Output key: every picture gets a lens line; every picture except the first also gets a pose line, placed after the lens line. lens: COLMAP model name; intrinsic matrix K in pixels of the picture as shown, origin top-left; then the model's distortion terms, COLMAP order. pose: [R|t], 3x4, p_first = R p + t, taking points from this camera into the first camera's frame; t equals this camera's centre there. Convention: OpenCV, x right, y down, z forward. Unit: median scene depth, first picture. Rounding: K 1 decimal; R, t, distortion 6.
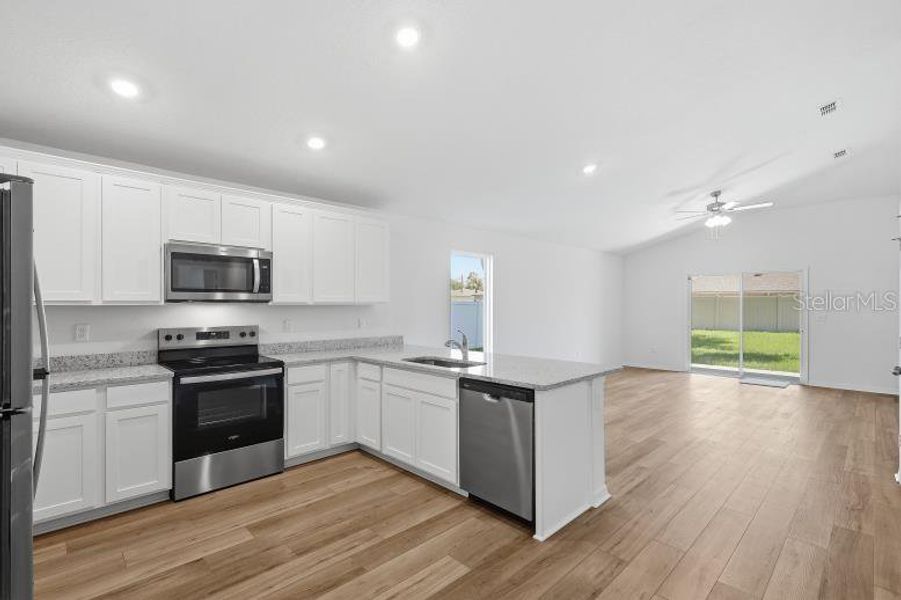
lens RADIAL K [[416.8, 0, 445.5], [0, 416.8, 303.8], [0, 0, 1]] dist [-0.003937, -0.000354]
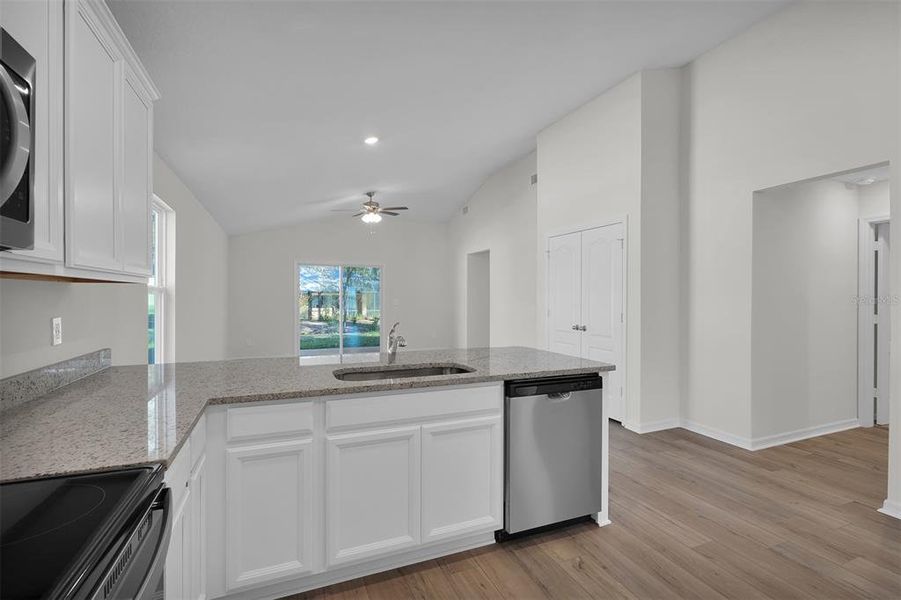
lens RADIAL K [[408.8, 0, 450.5], [0, 408.8, 300.0], [0, 0, 1]] dist [0.045773, -0.043467]
pose [[0.367836, -0.009894, 0.929838, -0.564823], [-0.005632, 0.999901, 0.012867, 0.019104], [-0.929874, -0.009970, 0.367744, 0.685031]]
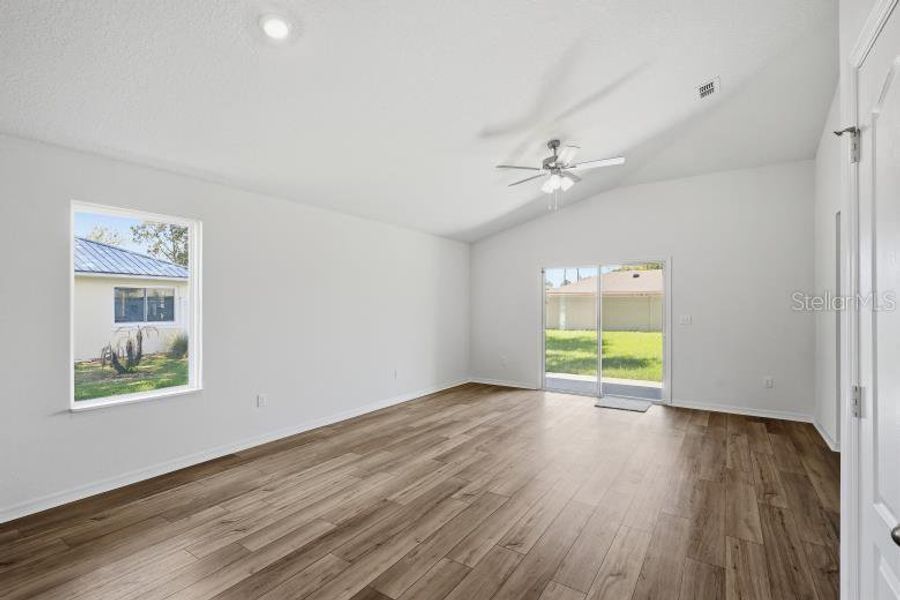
lens RADIAL K [[413.2, 0, 448.9], [0, 413.2, 305.9], [0, 0, 1]] dist [-0.008318, 0.000026]
pose [[0.977831, -0.003808, 0.209362, 0.604427], [0.003312, 0.999991, 0.002719, 0.004671], [-0.209370, -0.001965, 0.977835, 0.657973]]
